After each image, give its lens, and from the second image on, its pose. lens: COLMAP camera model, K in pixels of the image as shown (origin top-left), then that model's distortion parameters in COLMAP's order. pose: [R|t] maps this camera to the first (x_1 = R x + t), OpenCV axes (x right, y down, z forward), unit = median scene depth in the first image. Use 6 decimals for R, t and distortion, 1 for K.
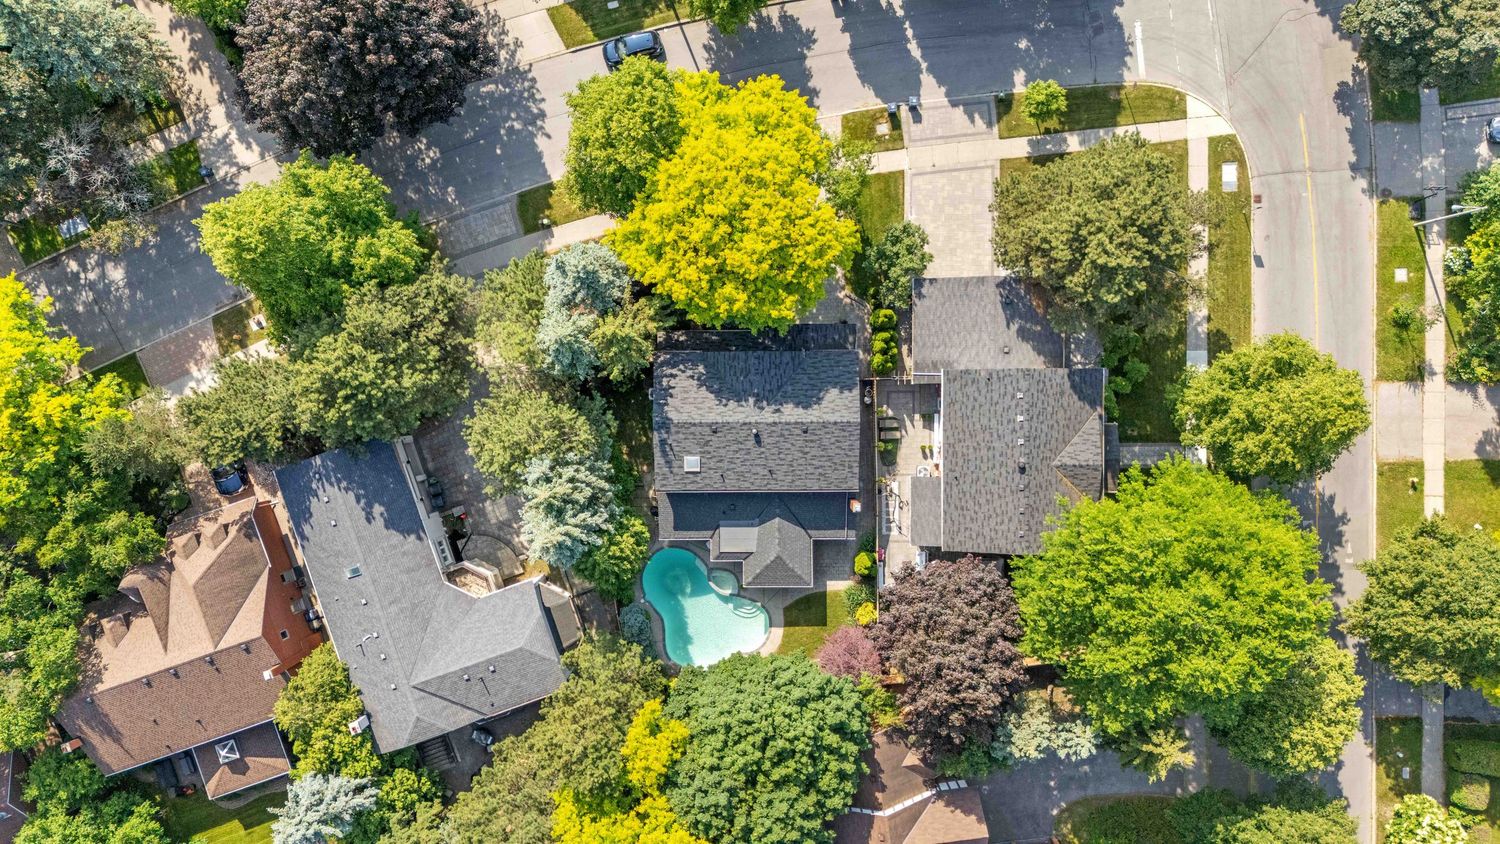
lens RADIAL K [[1098.0, 0, 751.9], [0, 1098.0, 420.6], [0, 0, 1]] dist [0.072662, -0.068417]
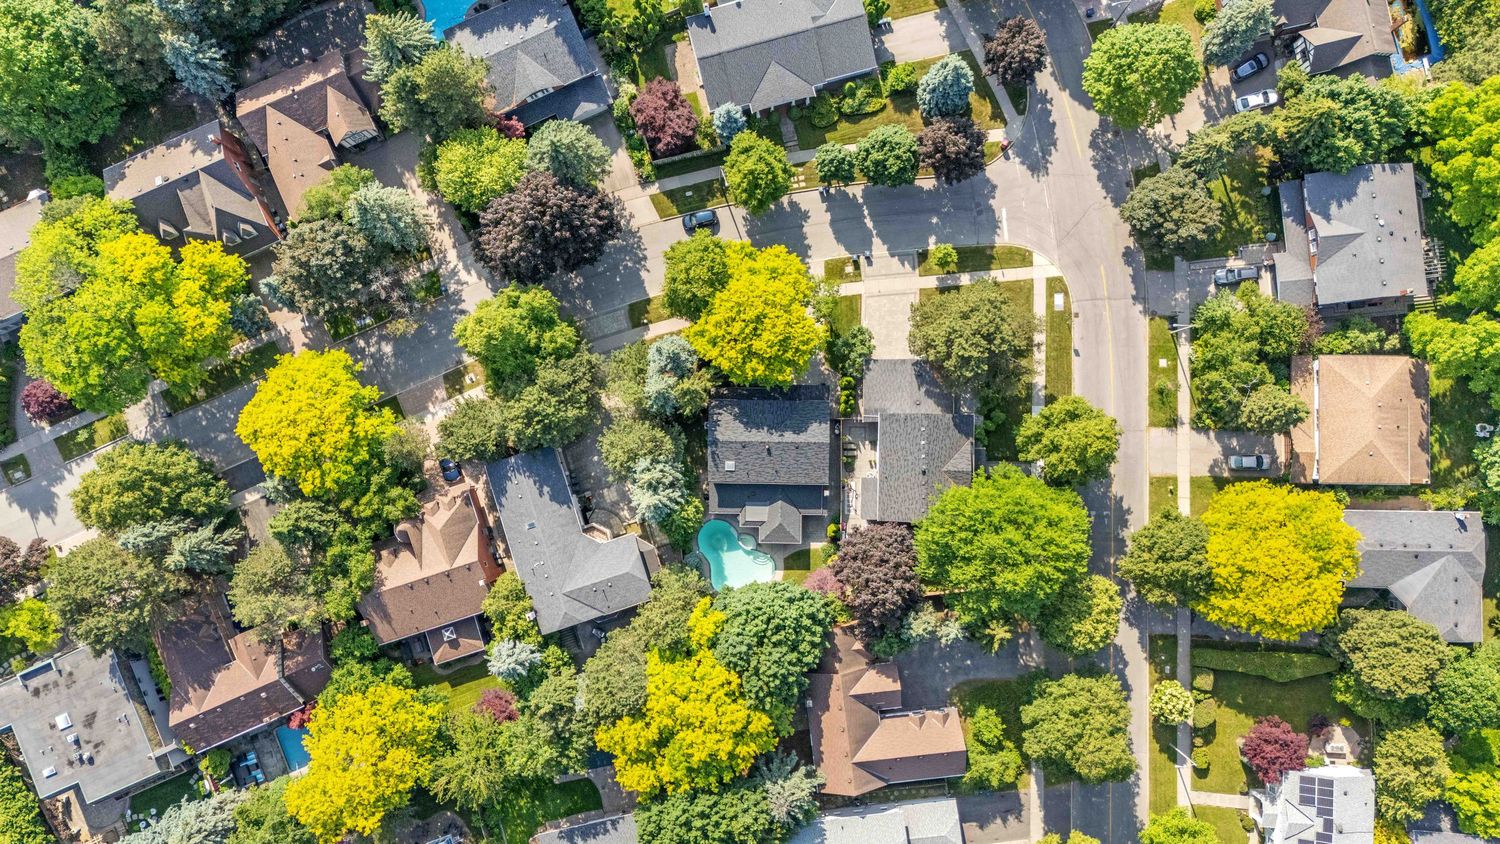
lens RADIAL K [[1089.8, 0, 751.5], [0, 1089.8, 420.8], [0, 0, 1]] dist [0.078087, -0.065320]
pose [[0.999388, 0.019572, -0.029004, 0.026059], [-0.021200, 0.998153, -0.056939, 0.065452], [0.027836, 0.057519, 0.997956, -0.689412]]
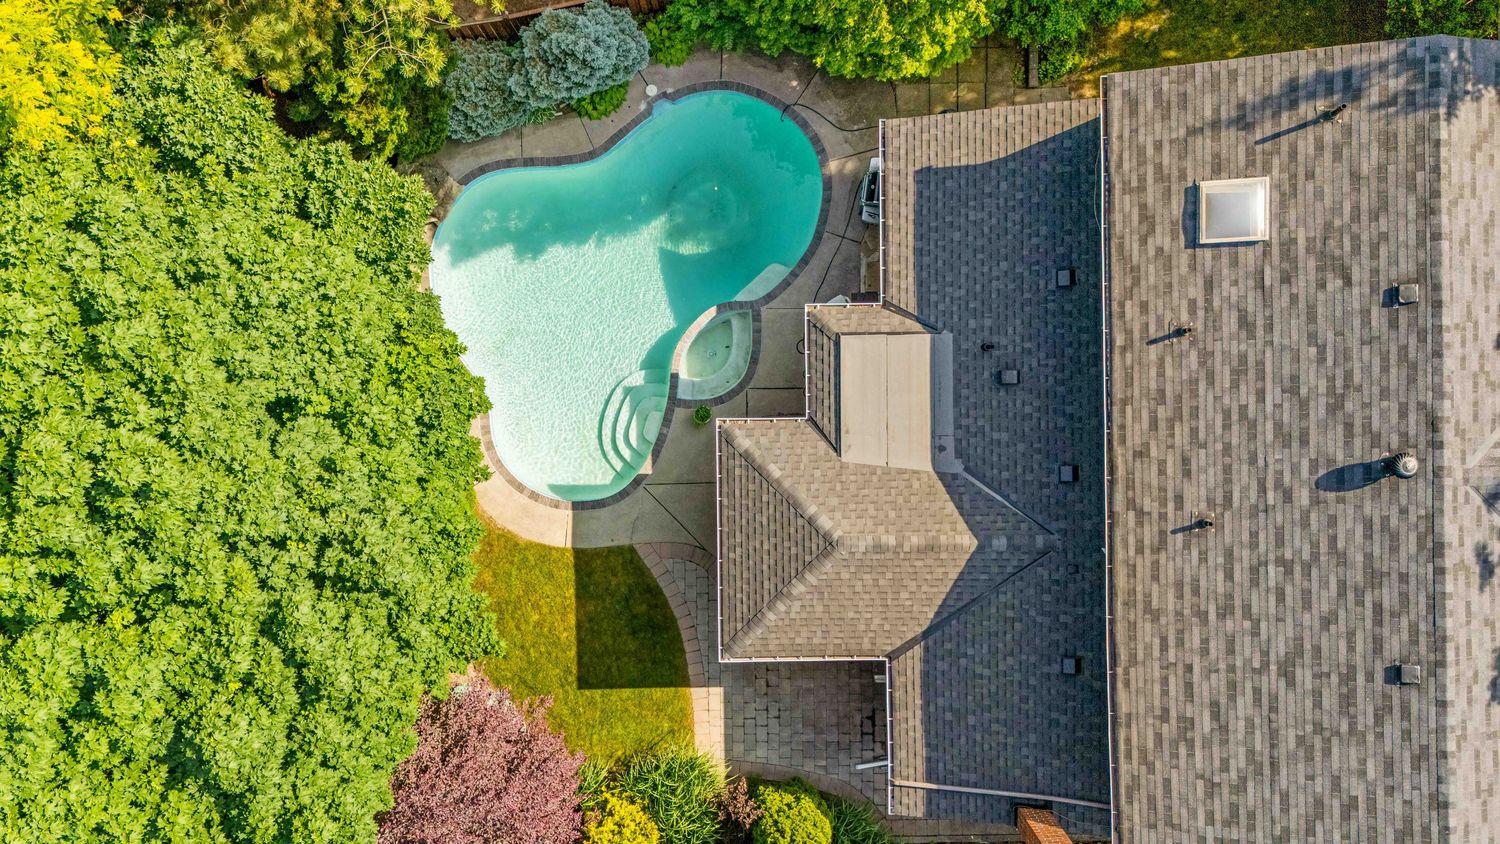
lens RADIAL K [[1098.0, 0, 751.9], [0, 1098.0, 420.6], [0, 0, 1]] dist [0.072662, -0.068417]
pose [[0.007790, 0.999945, 0.007050, -0.009977], [-0.999923, 0.007858, -0.009570, 0.153472], [-0.009625, -0.006975, 0.999929, 0.756158]]
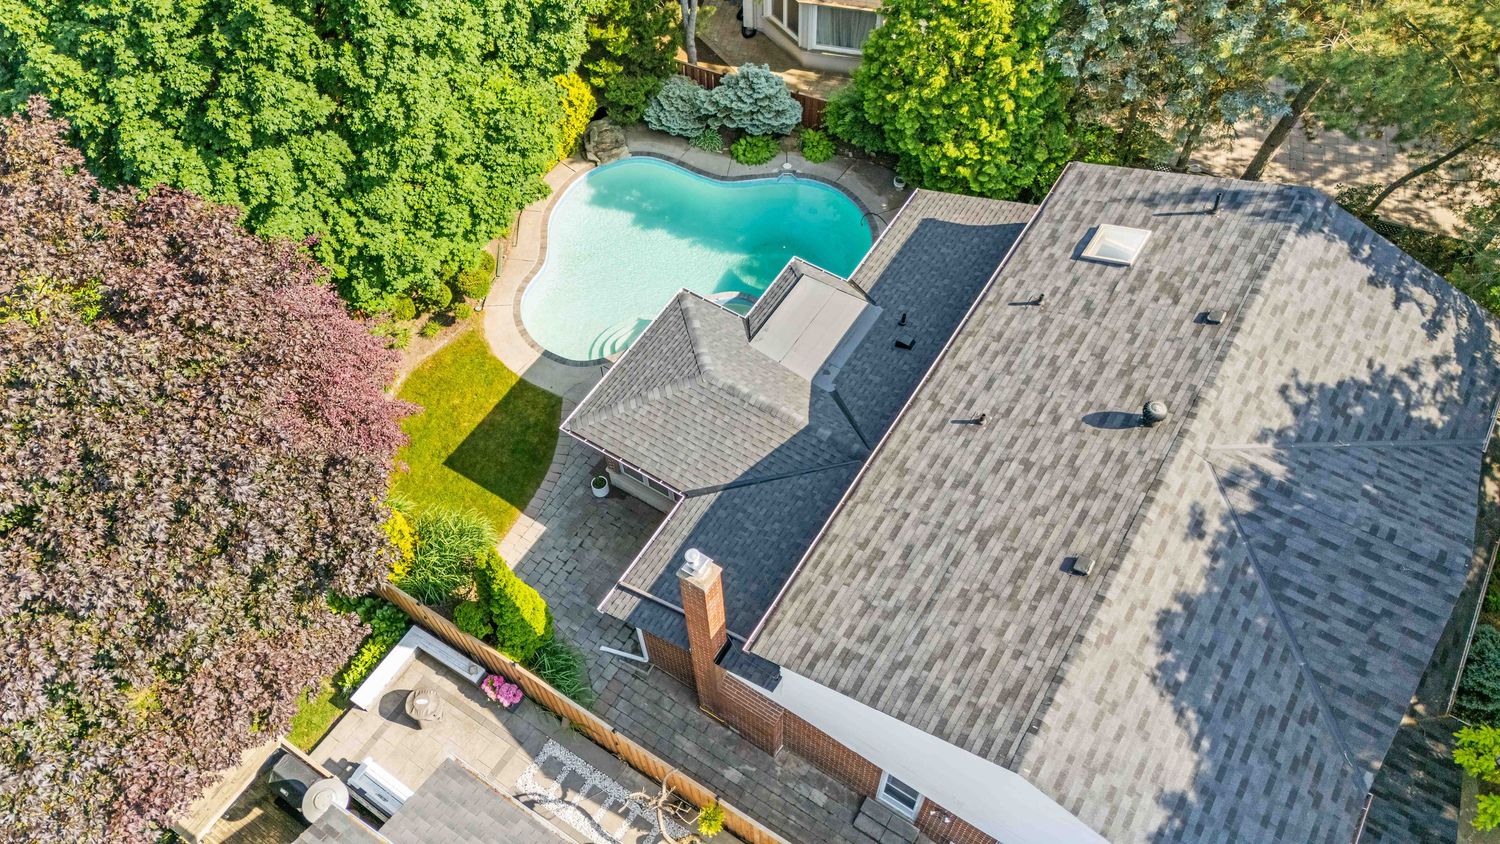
lens RADIAL K [[1106.6, 0, 750.0], [0, 1106.6, 422.0], [0, 0, 1]] dist [0.121766, -0.212977]
pose [[-0.541667, 0.708686, -0.452062, 0.179040], [-0.840580, -0.453720, 0.295909, 0.011091], [0.004597, 0.540279, 0.841473, 0.770379]]
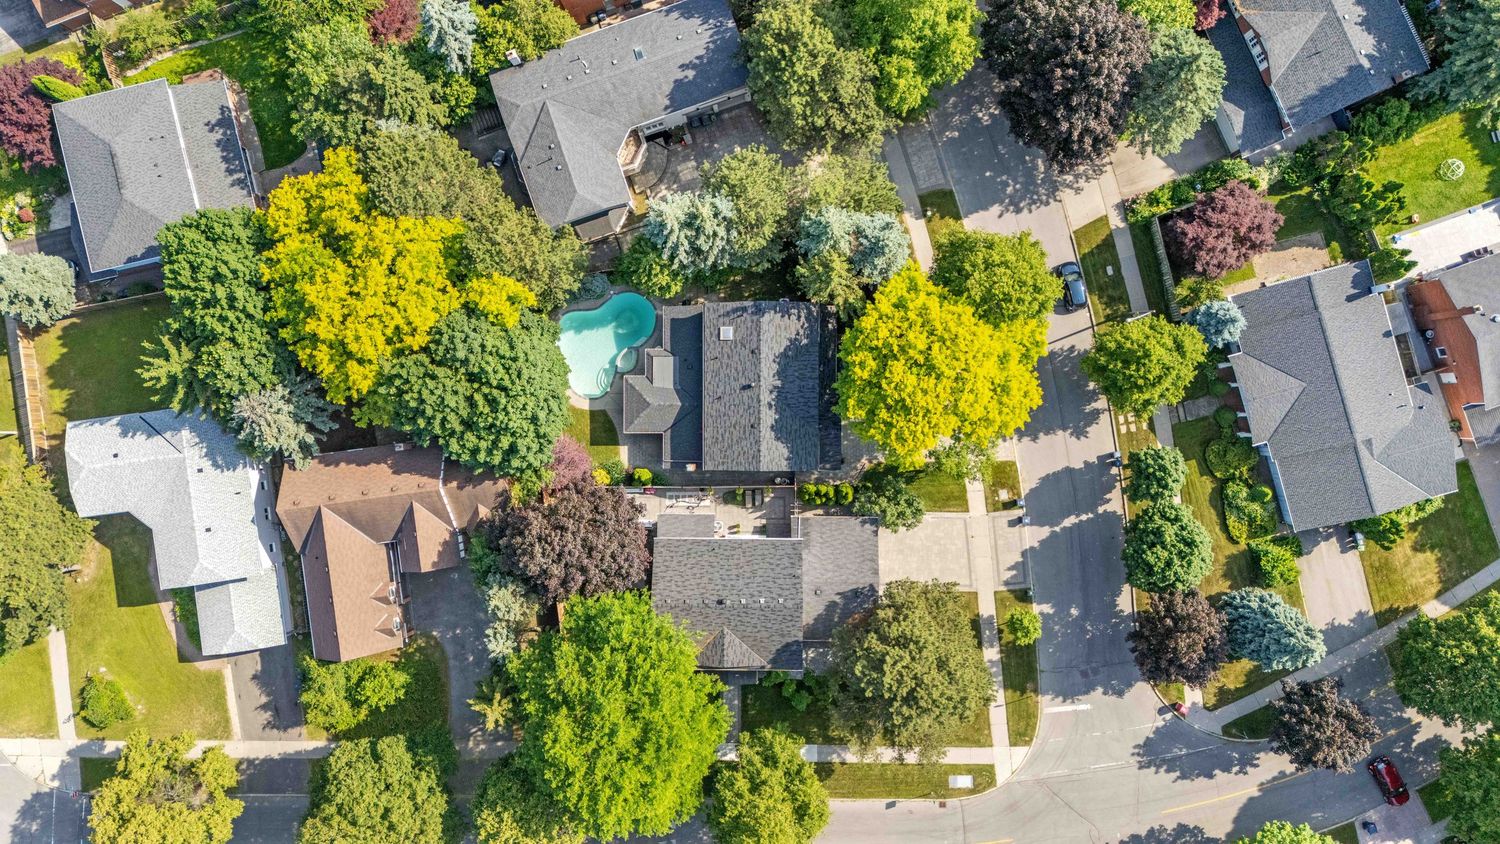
lens RADIAL K [[1089.8, 0, 751.5], [0, 1089.8, 420.8], [0, 0, 1]] dist [0.078087, -0.065320]
pose [[-0.006441, 0.999942, 0.008668, 0.032110], [-0.999960, -0.006494, 0.006191, 0.003576], [0.006247, -0.008628, 0.999943, -0.210118]]
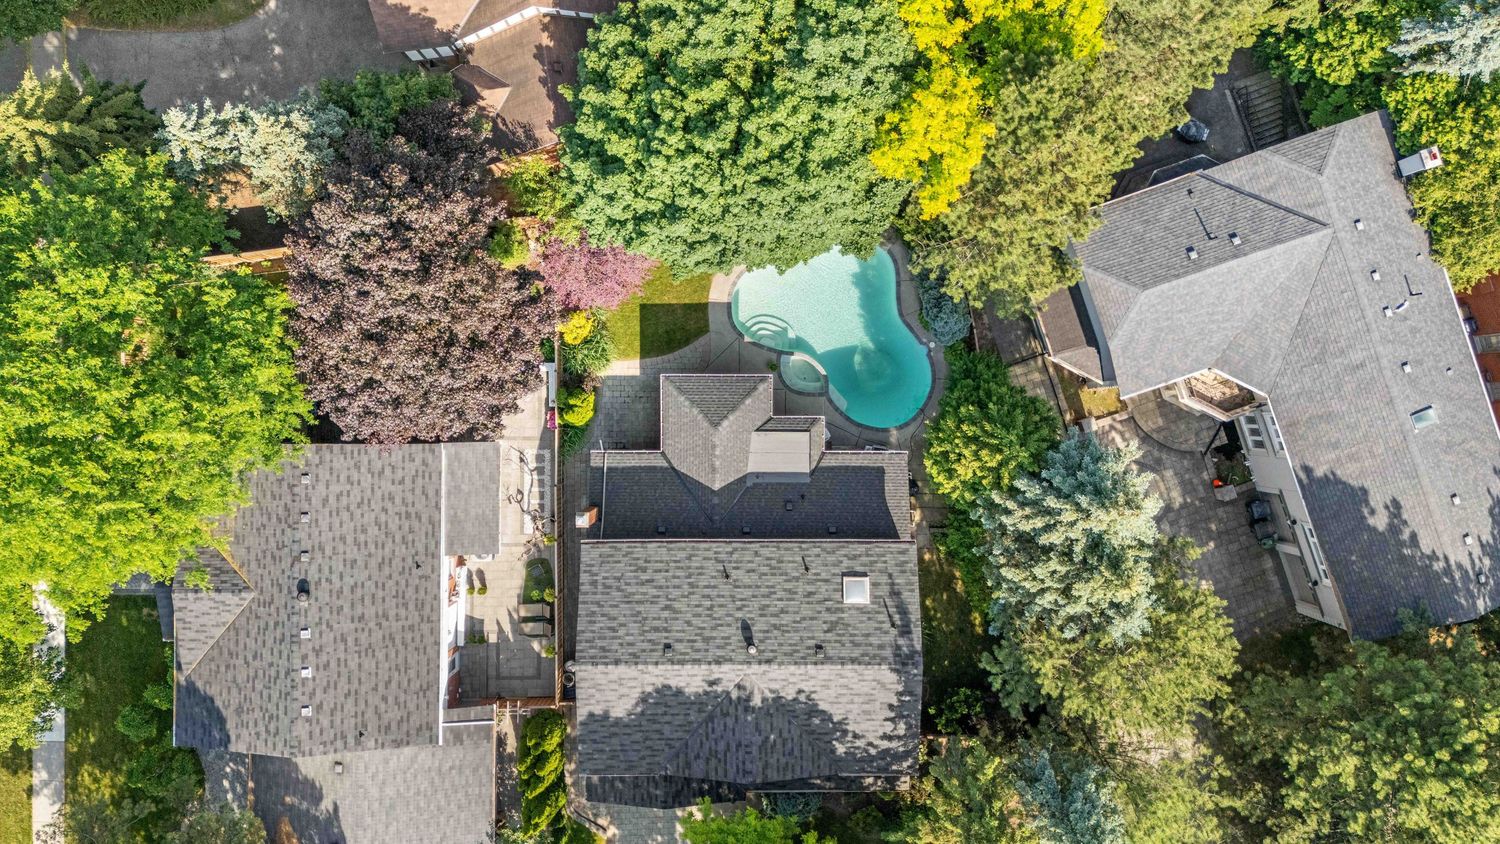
lens RADIAL K [[1154.6, 0, 752.6], [0, 1154.6, 420.8], [0, 0, 1]] dist [0.087784, -0.087522]
pose [[-0.999977, -0.006544, 0.001782, 0.001928], [0.006486, -0.999495, -0.031092, 0.154205], [0.001984, -0.031080, 0.999515, 0.368641]]
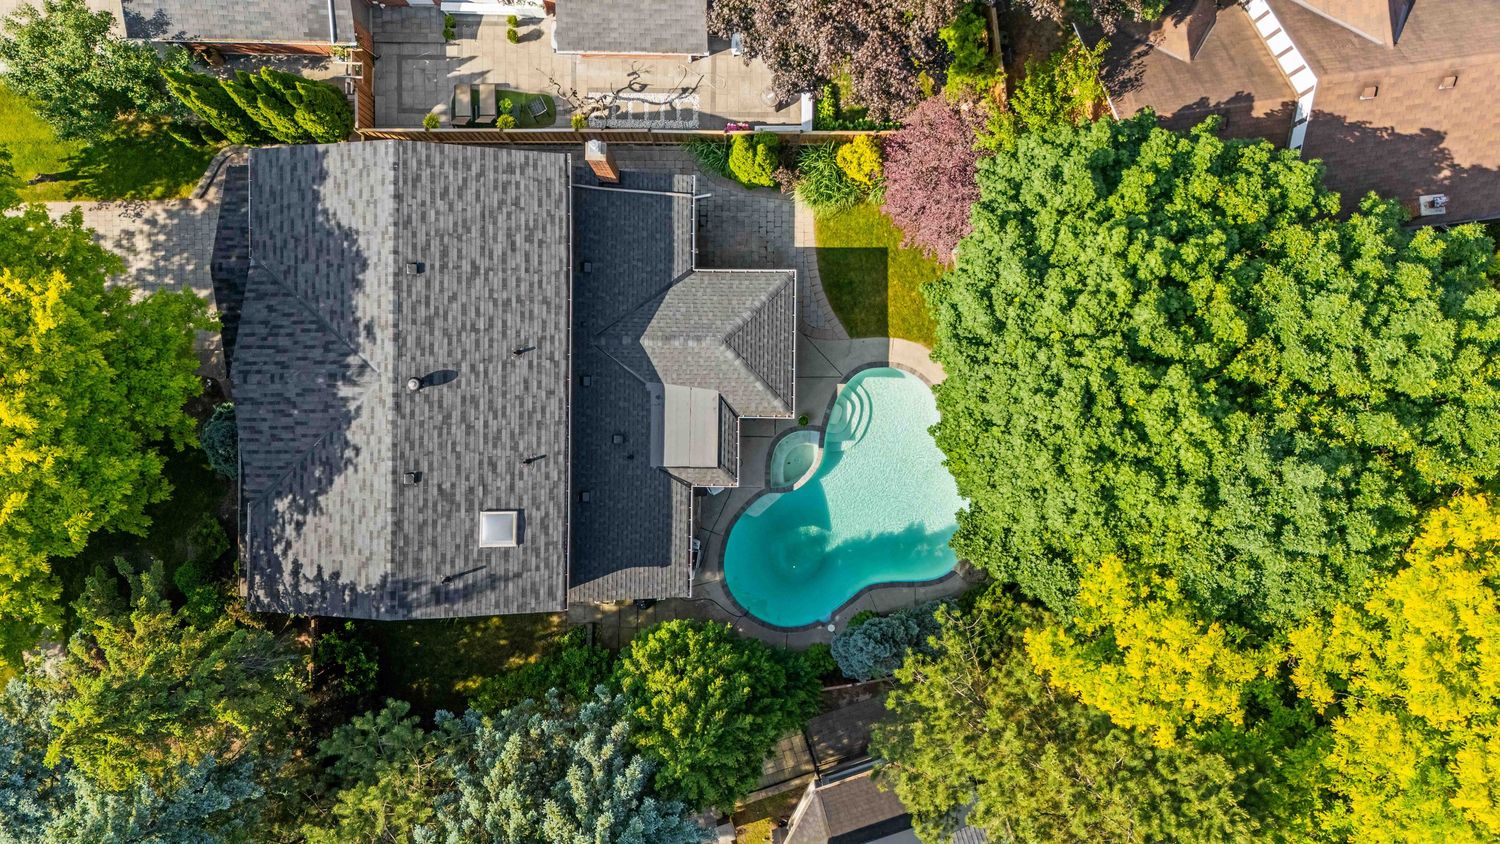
lens RADIAL K [[1098.0, 0, 751.9], [0, 1098.0, 420.6], [0, 0, 1]] dist [0.072662, -0.068417]
pose [[0.014583, -0.999892, 0.001528, -0.010555], [0.999555, 0.014538, -0.026054, 0.154273], [0.026029, 0.001908, 0.999659, 0.564909]]
